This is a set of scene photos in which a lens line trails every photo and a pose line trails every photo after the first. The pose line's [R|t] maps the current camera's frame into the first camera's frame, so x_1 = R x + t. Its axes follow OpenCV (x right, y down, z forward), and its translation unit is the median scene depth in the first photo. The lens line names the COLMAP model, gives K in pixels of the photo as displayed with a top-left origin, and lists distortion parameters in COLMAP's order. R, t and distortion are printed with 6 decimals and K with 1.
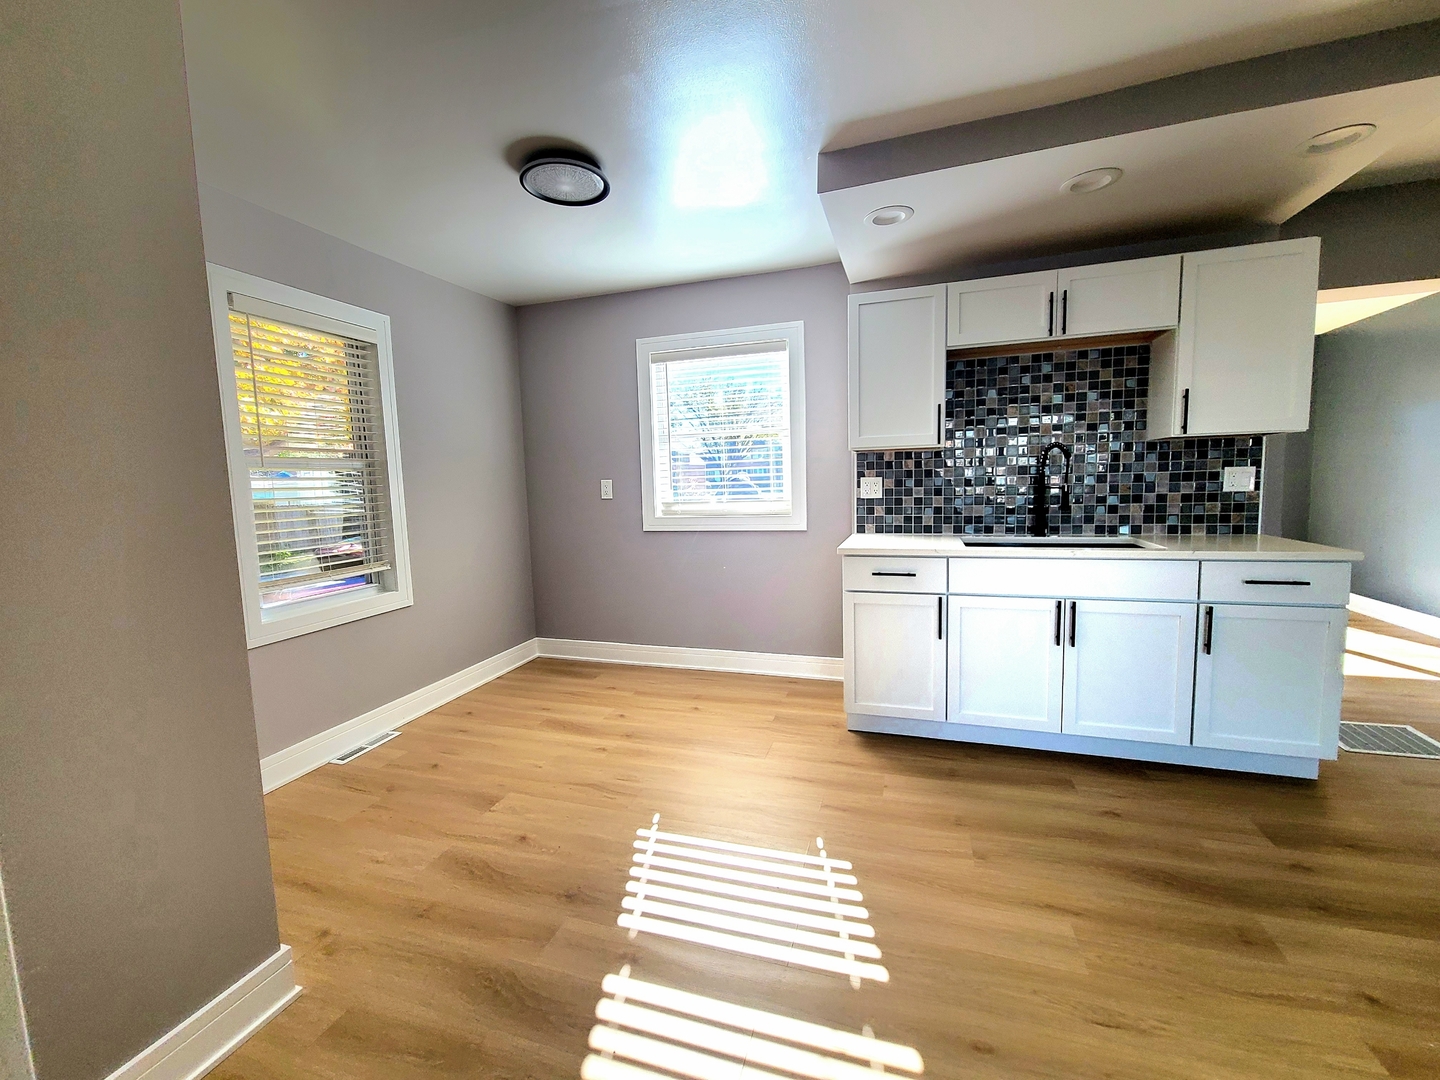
lens RADIAL K [[586.2, 0, 719.1], [0, 586.2, 535.8], [0, 0, 1]] dist [-0.001362, -0.002072]
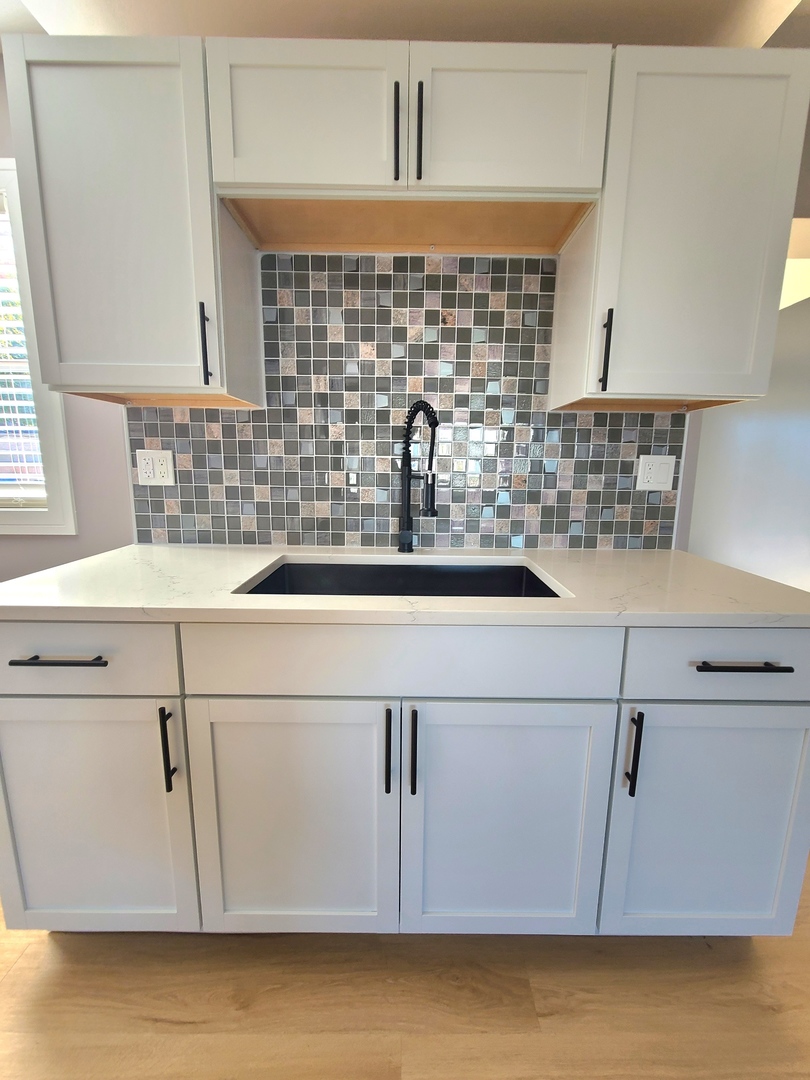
lens RADIAL K [[439.6, 0, 413.8], [0, 439.6, 538.0], [0, 0, 1]] dist [-0.001362, -0.002072]
pose [[0.943157, -0.015808, 0.331970, 0.408201], [-0.007762, 0.997548, 0.069556, -0.050200], [-0.332256, -0.068180, 0.940722, 0.557014]]
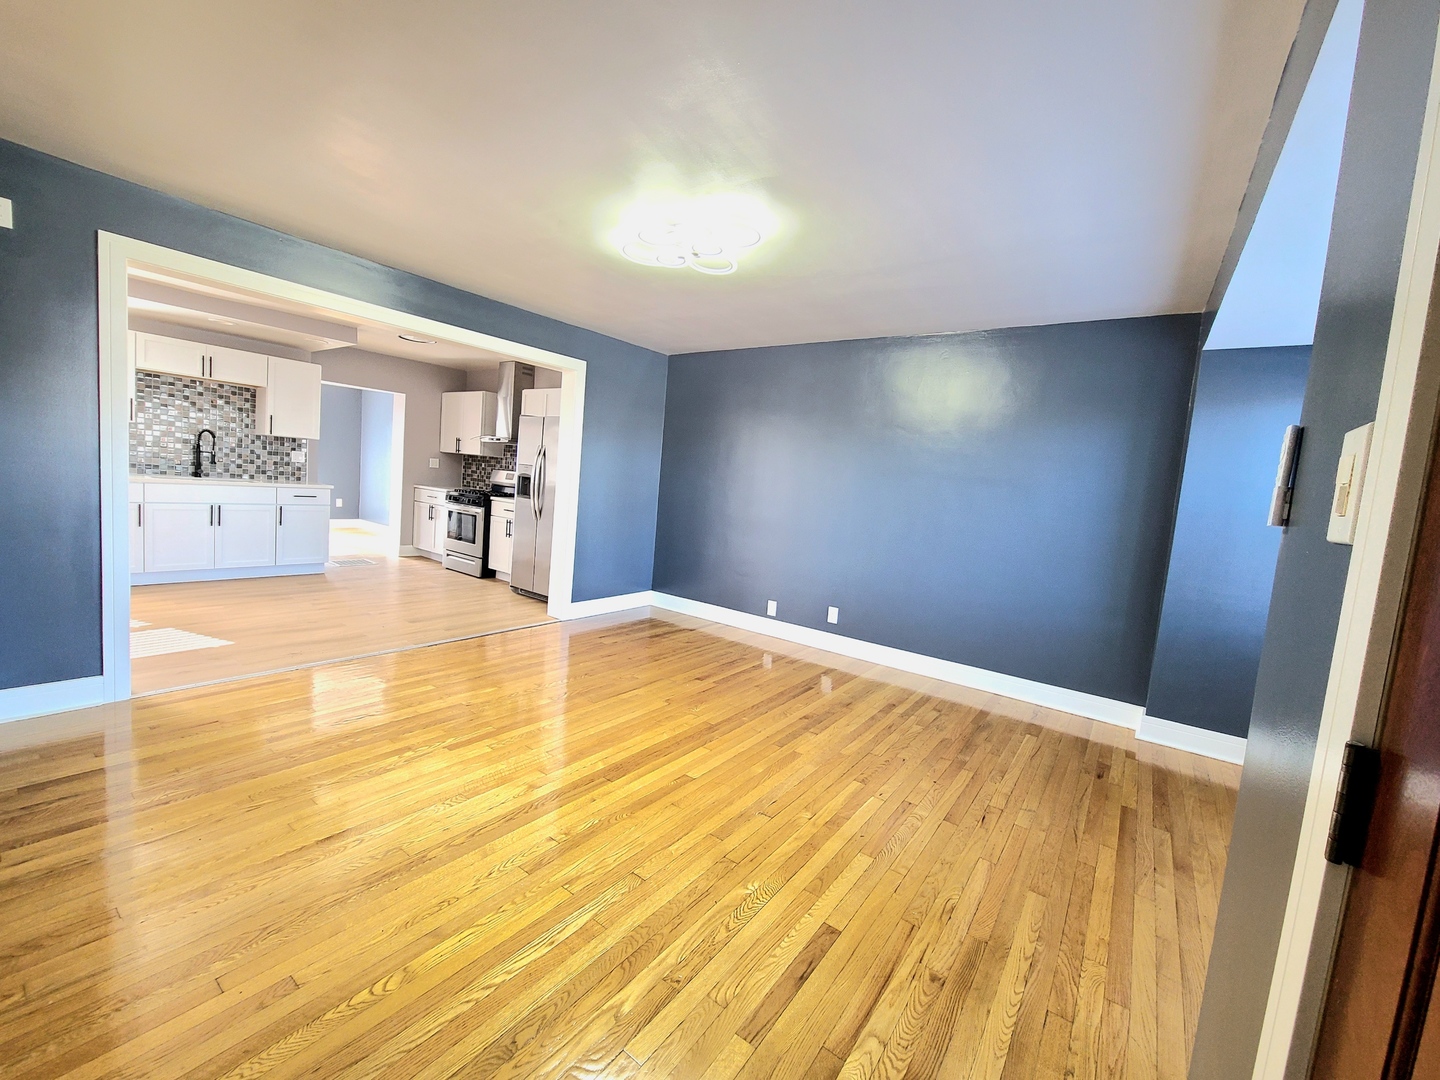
lens RADIAL K [[586.2, 0, 719.0], [0, 586.2, 533.3], [0, 0, 1]] dist [-0.001362, -0.002072]
pose [[0.305772, -0.024678, 0.951785, -0.756035], [0.003853, 0.999688, 0.024682, 0.144416], [-0.952097, -0.003880, 0.305771, -1.205601]]
